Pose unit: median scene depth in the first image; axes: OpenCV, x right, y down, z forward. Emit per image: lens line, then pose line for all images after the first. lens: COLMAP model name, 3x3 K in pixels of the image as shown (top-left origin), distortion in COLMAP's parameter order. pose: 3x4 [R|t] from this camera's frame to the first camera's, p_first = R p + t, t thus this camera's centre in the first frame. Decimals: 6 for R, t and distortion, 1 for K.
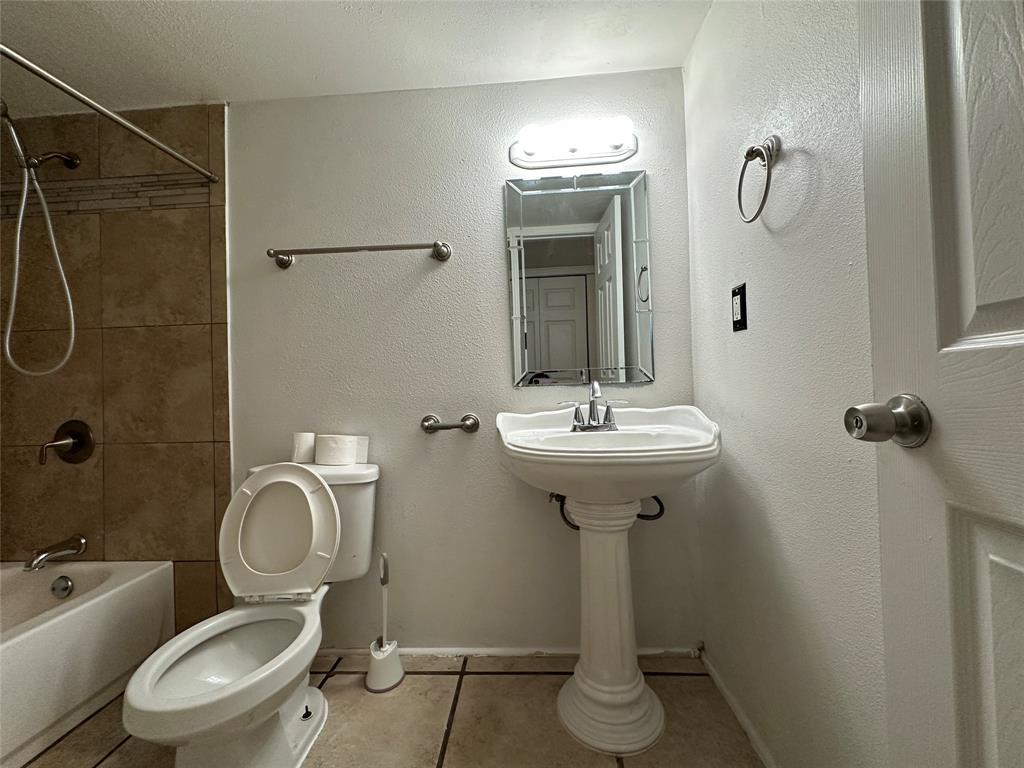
lens RADIAL K [[406.7, 0, 511.7], [0, 406.7, 384.6], [0, 0, 1]] dist [-0.002640, 0.000452]
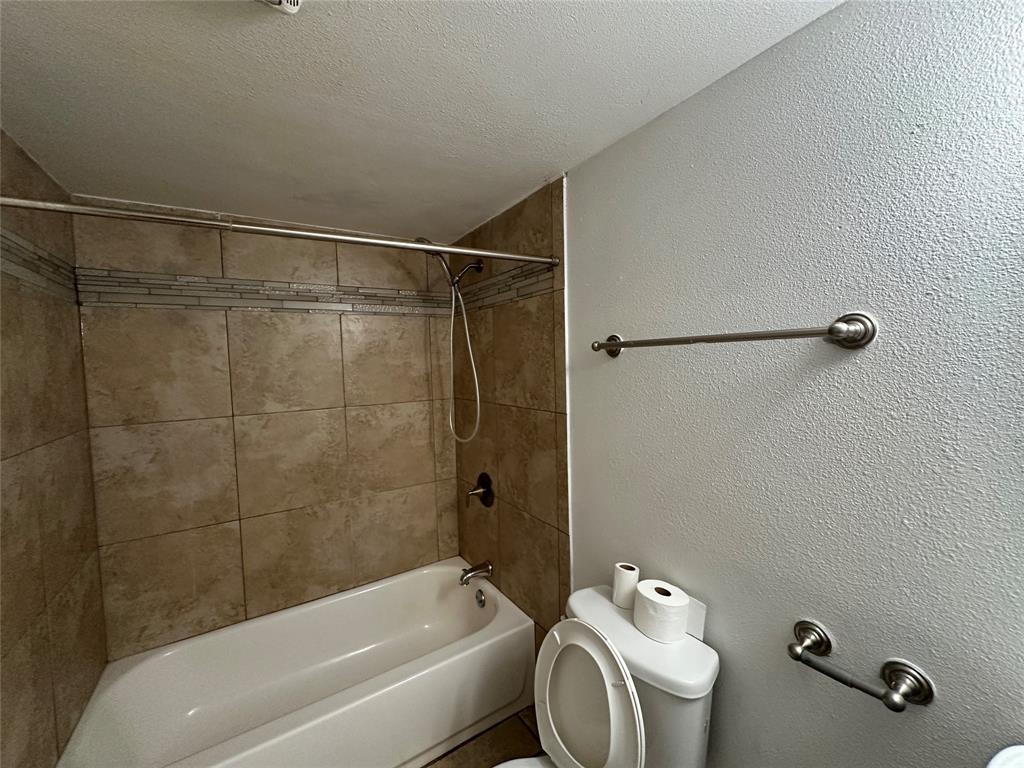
lens RADIAL K [[406.7, 0, 512.6], [0, 406.7, 369.5], [0, 0, 1]] dist [-0.002640, 0.000452]
pose [[0.574587, 0.051851, -0.816799, 0.004738], [0.023813, 0.996510, 0.080011, -0.336070], [0.818097, -0.065423, 0.571347, 0.355175]]
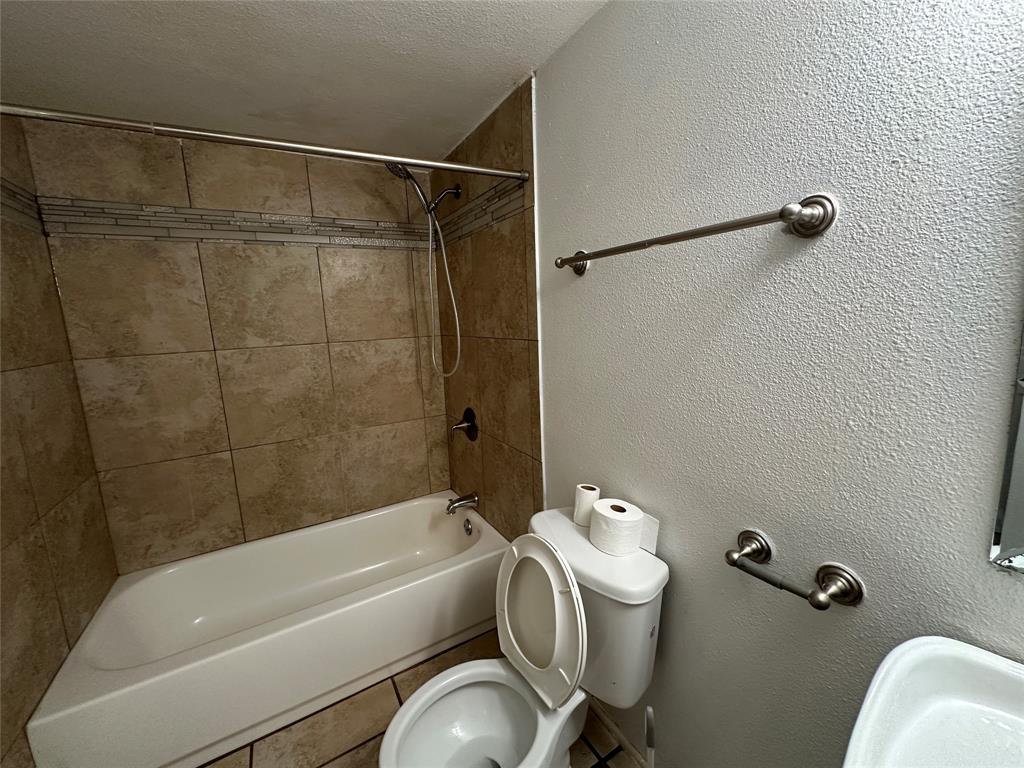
lens RADIAL K [[406.7, 0, 518.7], [0, 406.7, 371.8], [0, 0, 1]] dist [-0.002640, 0.000452]
pose [[0.540350, 0.139202, -0.829846, 0.056216], [0.037608, 0.981240, 0.189086, -0.258623], [0.840599, -0.133382, 0.524978, 0.466858]]
